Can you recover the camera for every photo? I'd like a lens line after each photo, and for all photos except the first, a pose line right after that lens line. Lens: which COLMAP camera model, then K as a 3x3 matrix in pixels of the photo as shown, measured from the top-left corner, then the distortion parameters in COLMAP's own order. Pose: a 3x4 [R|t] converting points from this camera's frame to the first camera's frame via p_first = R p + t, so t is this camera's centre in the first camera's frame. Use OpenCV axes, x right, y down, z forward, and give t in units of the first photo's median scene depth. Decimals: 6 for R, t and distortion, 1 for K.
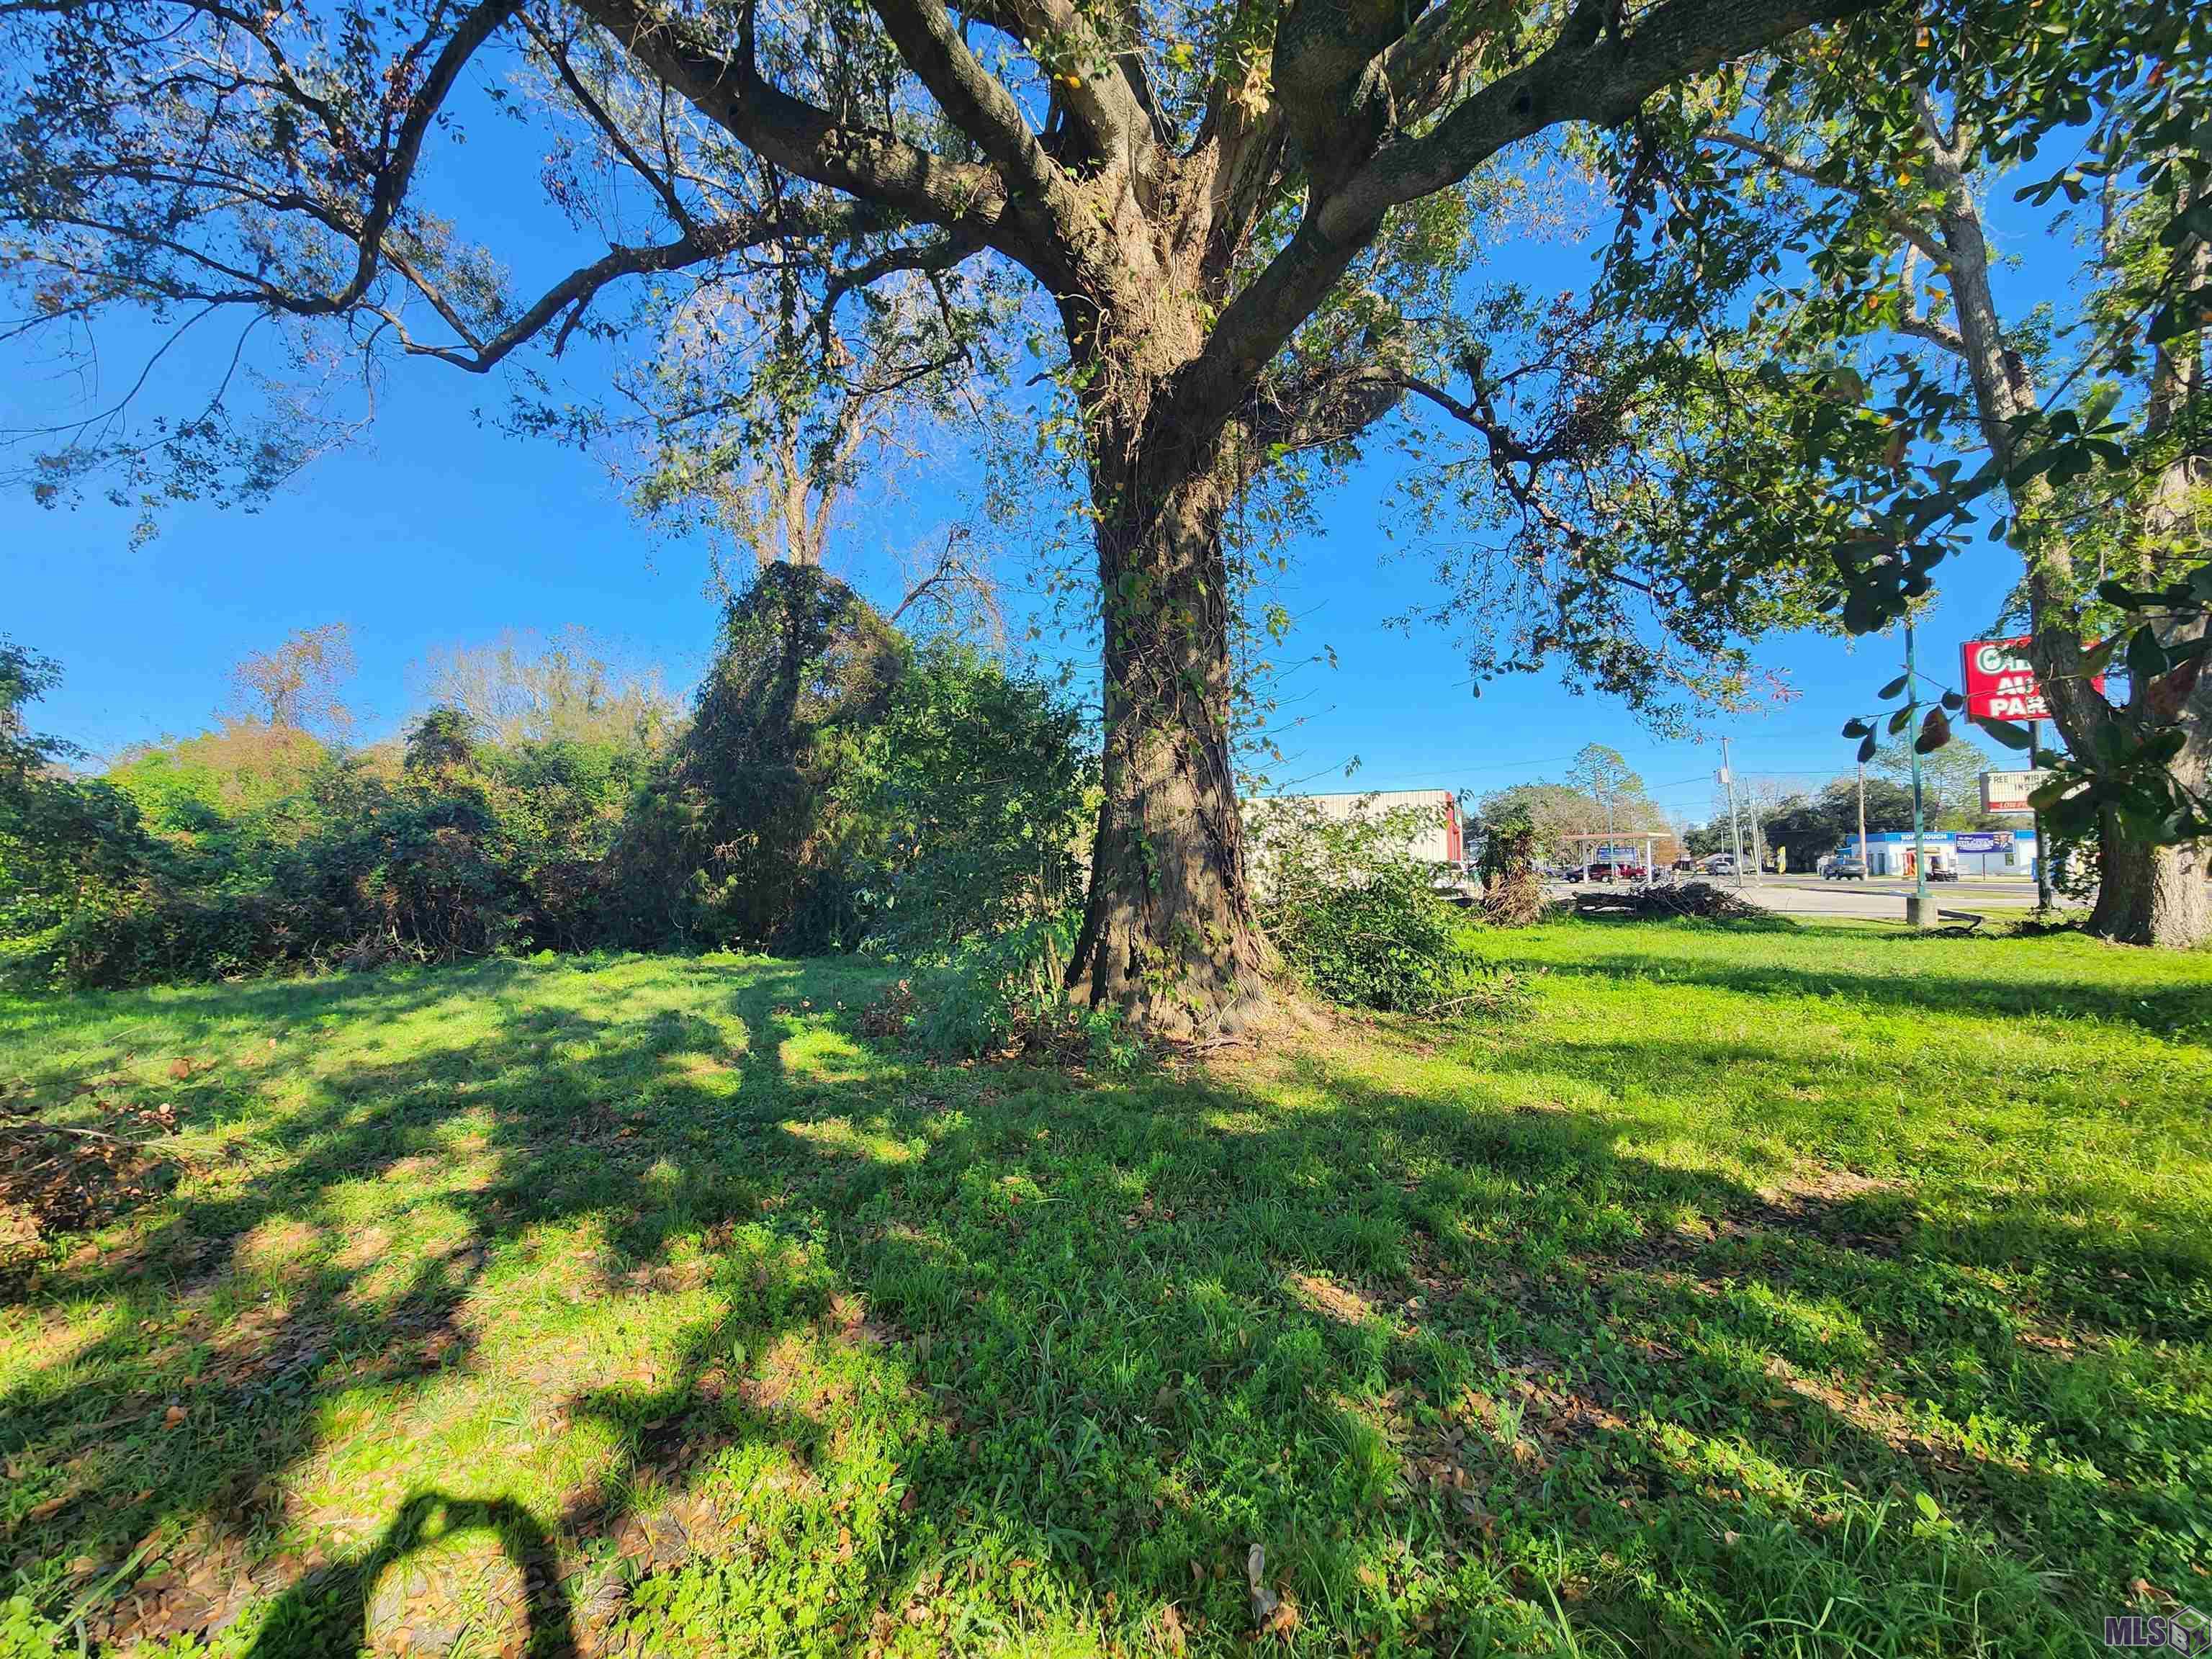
lens RADIAL K [[924.7, 0, 1108.4], [0, 924.7, 844.6], [0, 0, 1]] dist [0.010129, -0.000102]
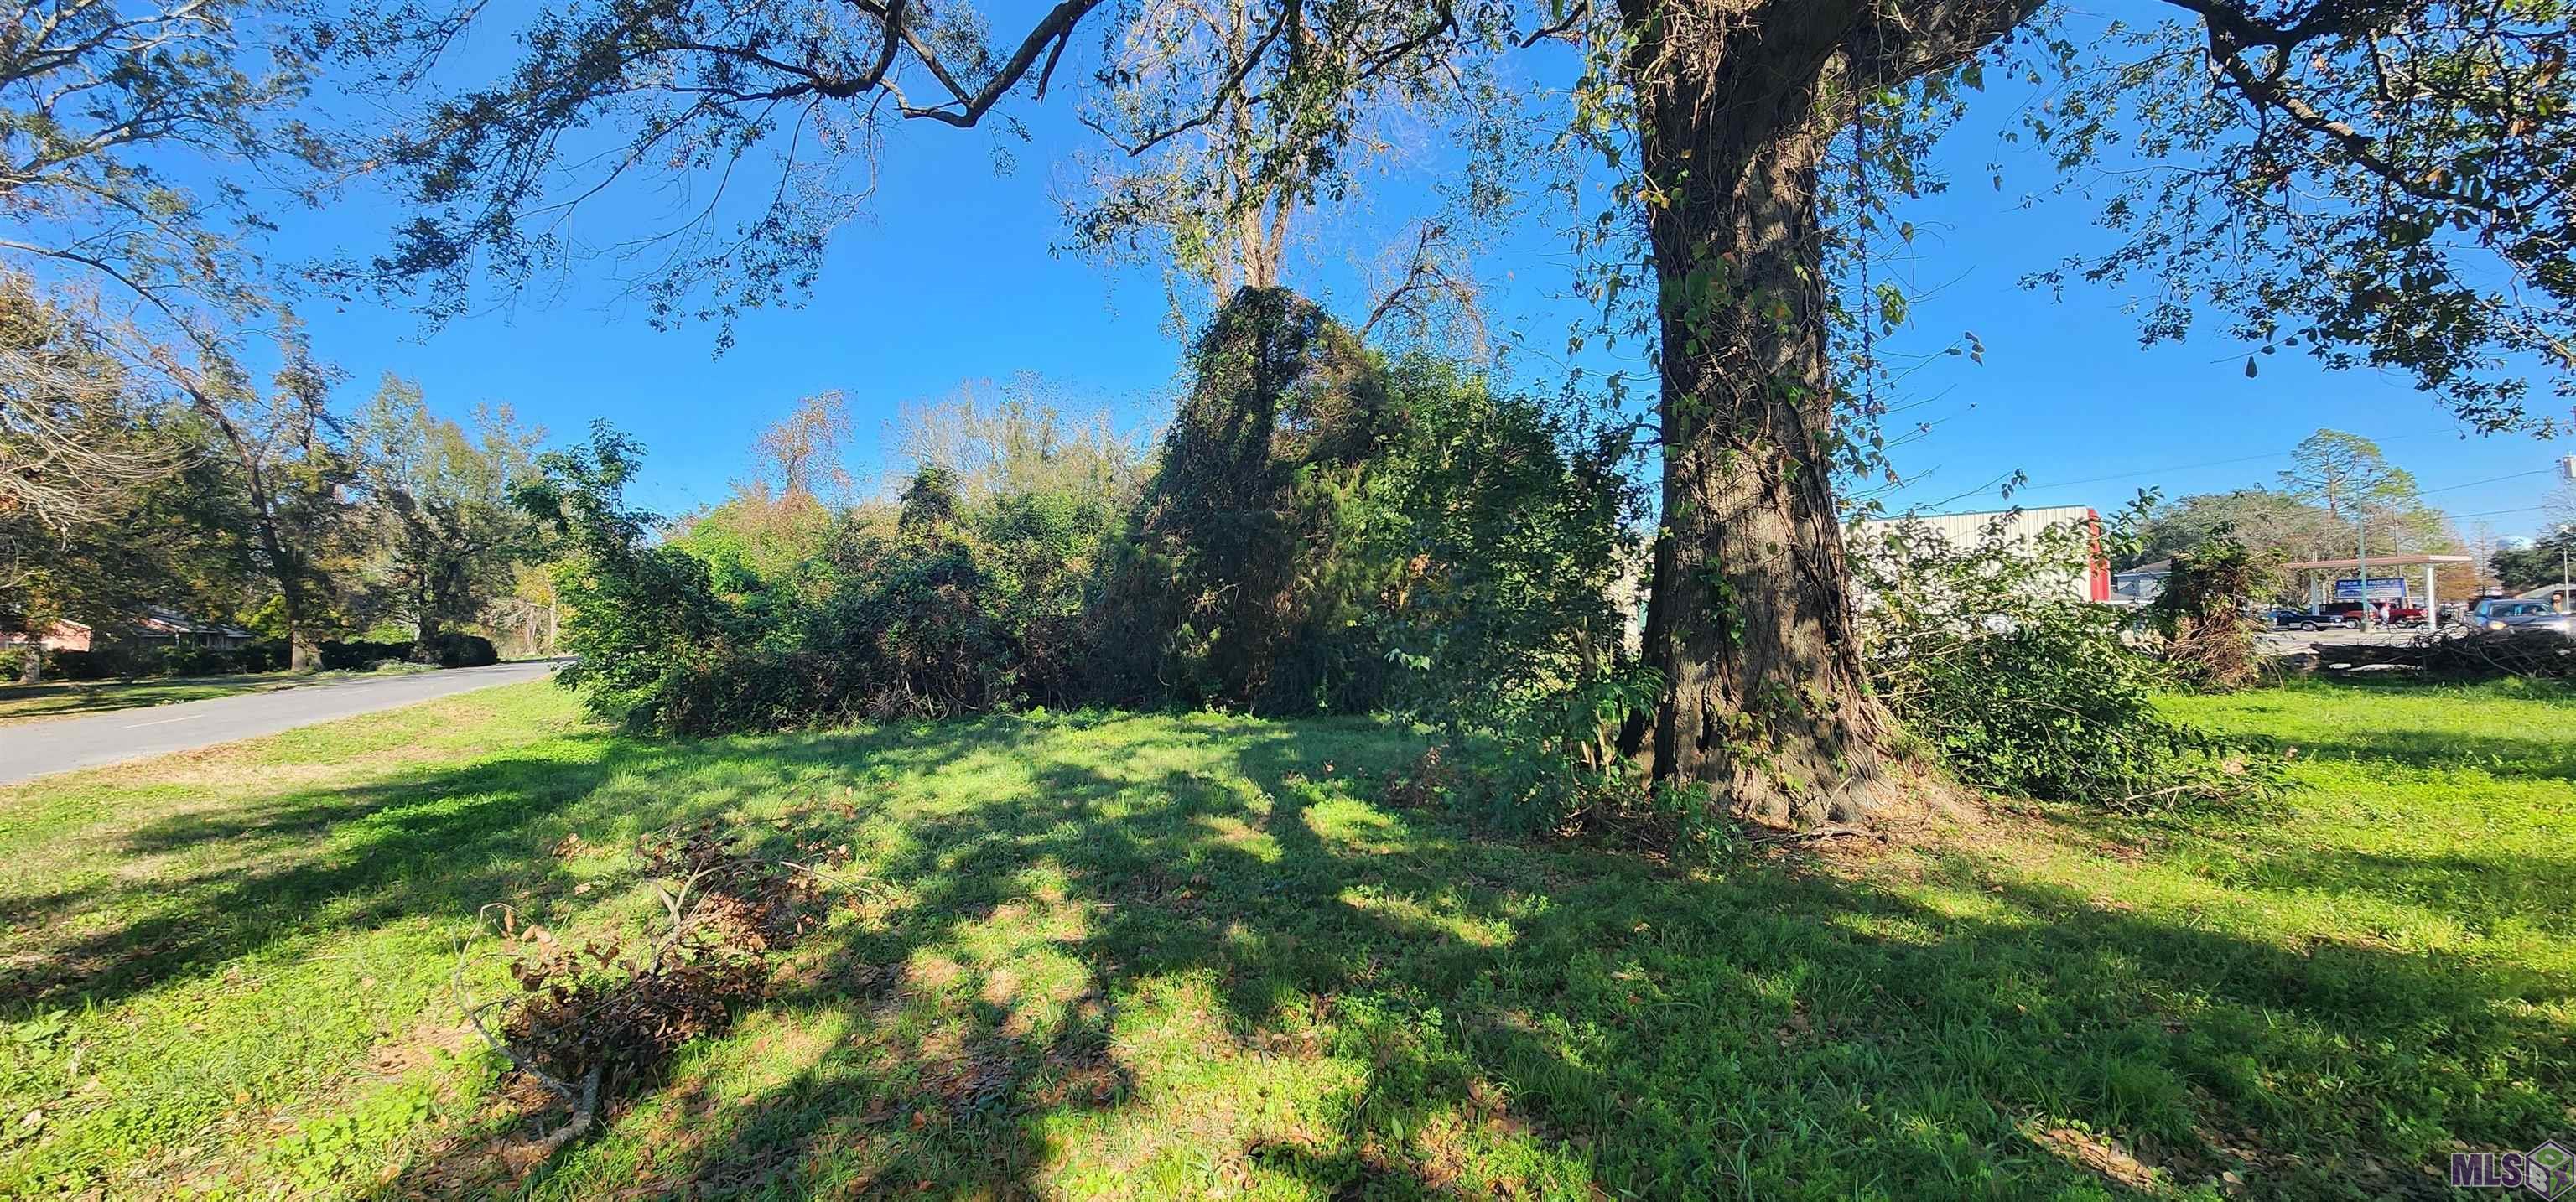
lens RADIAL K [[1069.4, 0, 1281.8], [0, 1069.4, 614.6], [0, 0, 1]] dist [0.005514, -0.000045]
pose [[0.958462, -0.011843, -0.284973, -0.053715], [0.018035, 0.999655, 0.019114, -0.001941], [0.284648, -0.023459, 0.958345, -0.024520]]
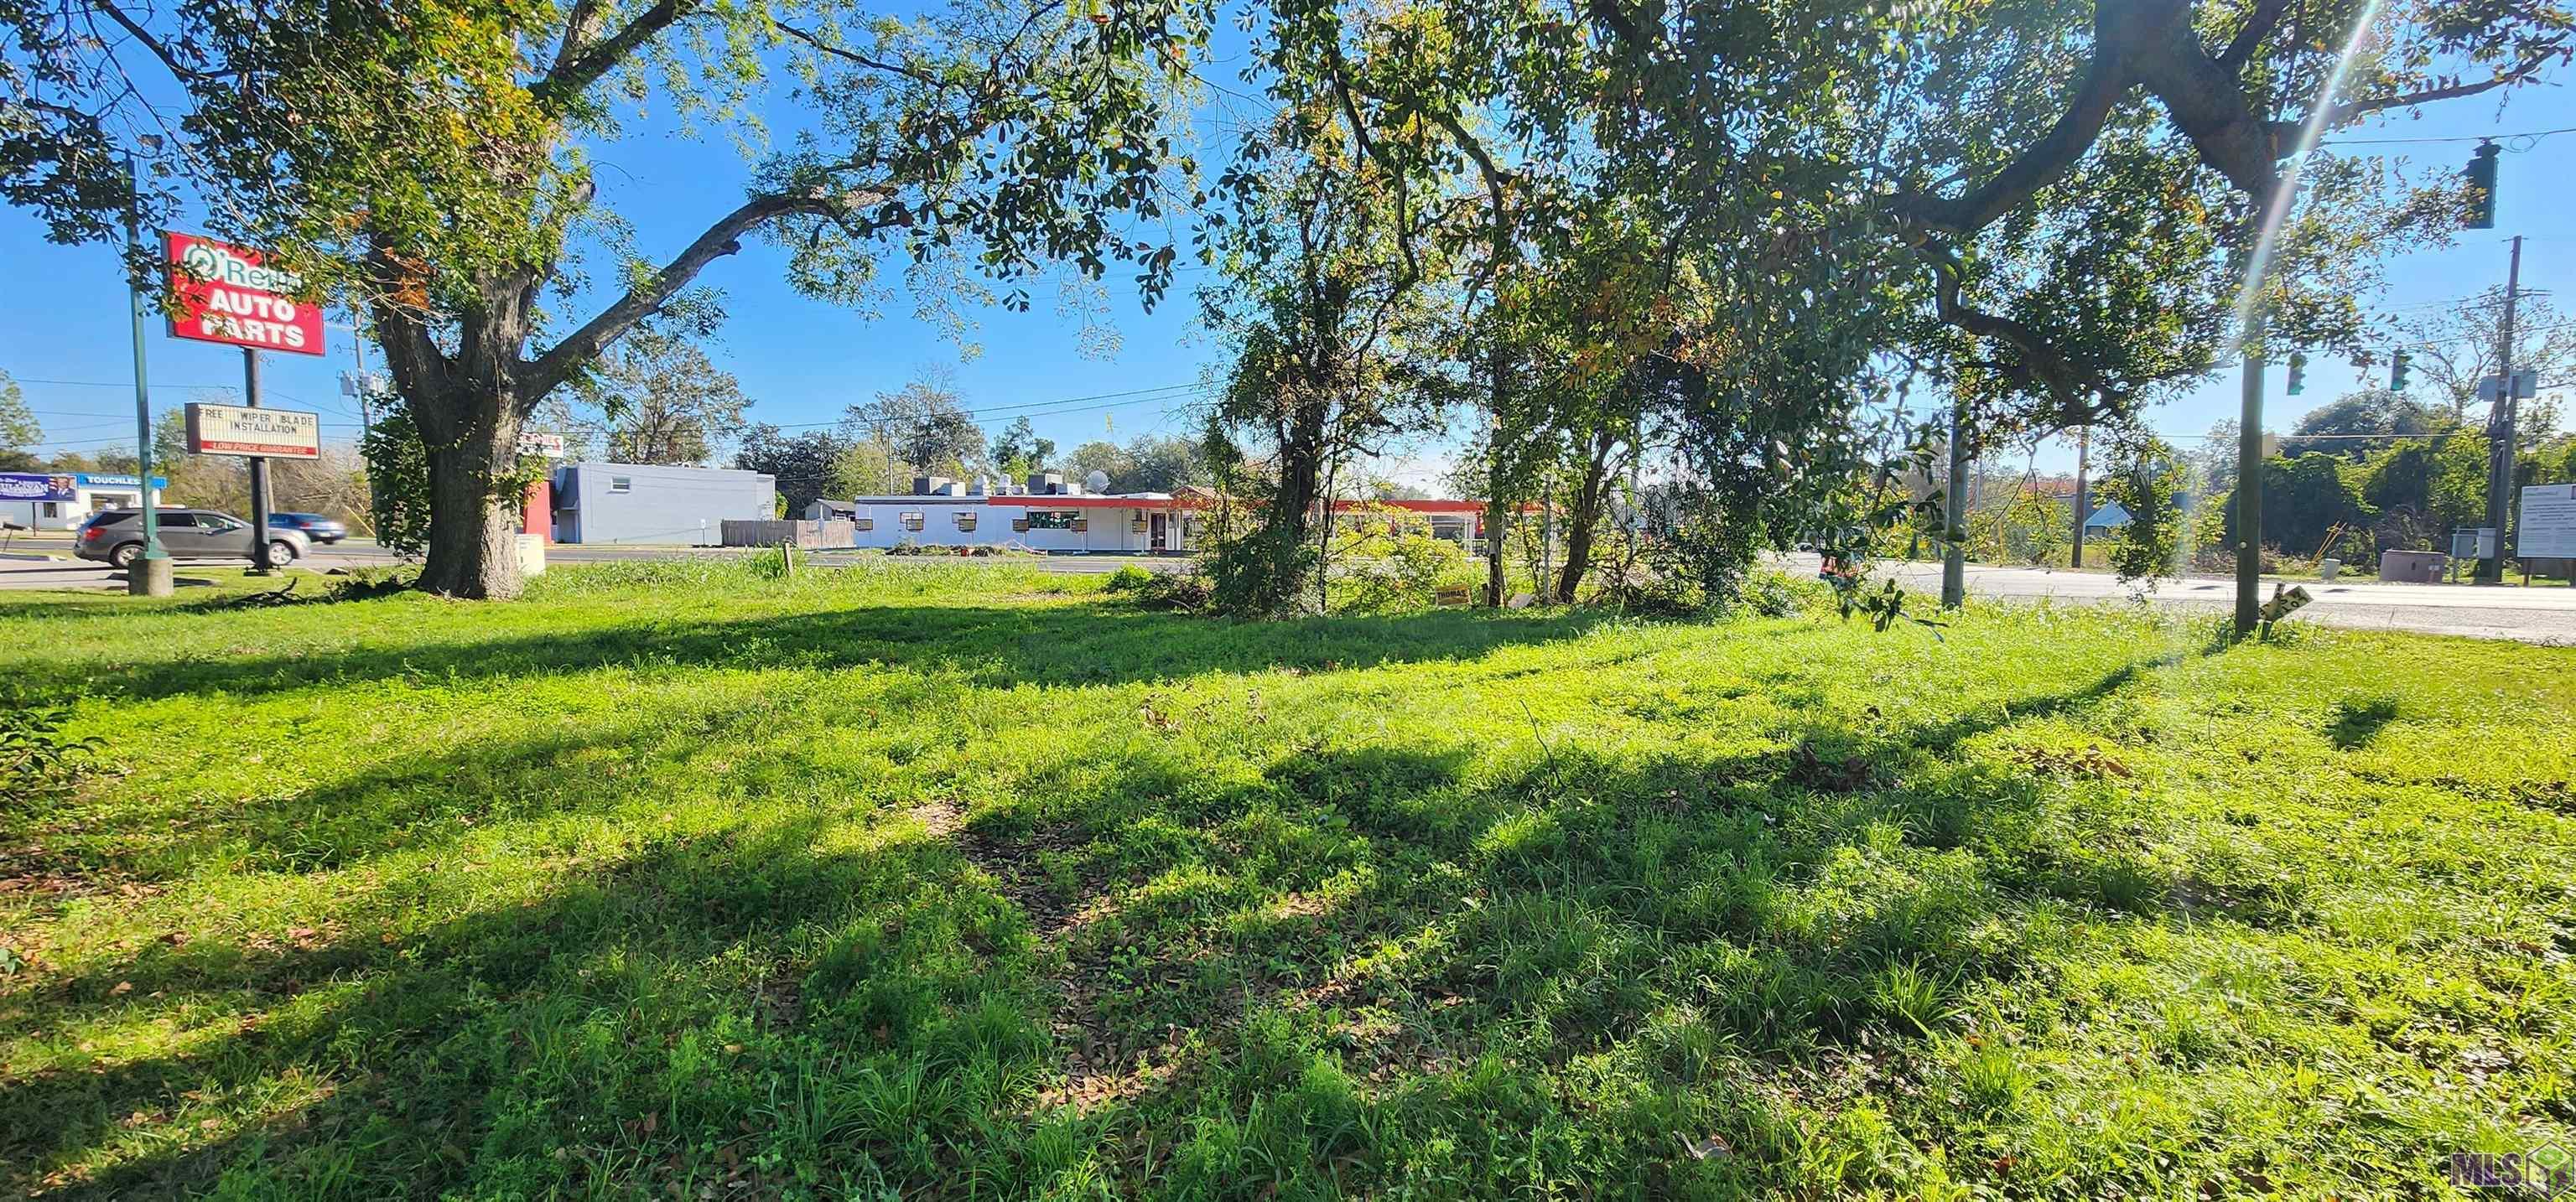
lens RADIAL K [[1069.4, 0, 1281.8], [0, 1069.4, 614.6], [0, 0, 1]] dist [0.005514, -0.000045]
pose [[-0.075797, -0.070624, 0.994619, -0.190993], [-0.039027, 0.996934, 0.067815, 0.015703], [-0.996359, -0.033677, -0.078321, 0.326325]]
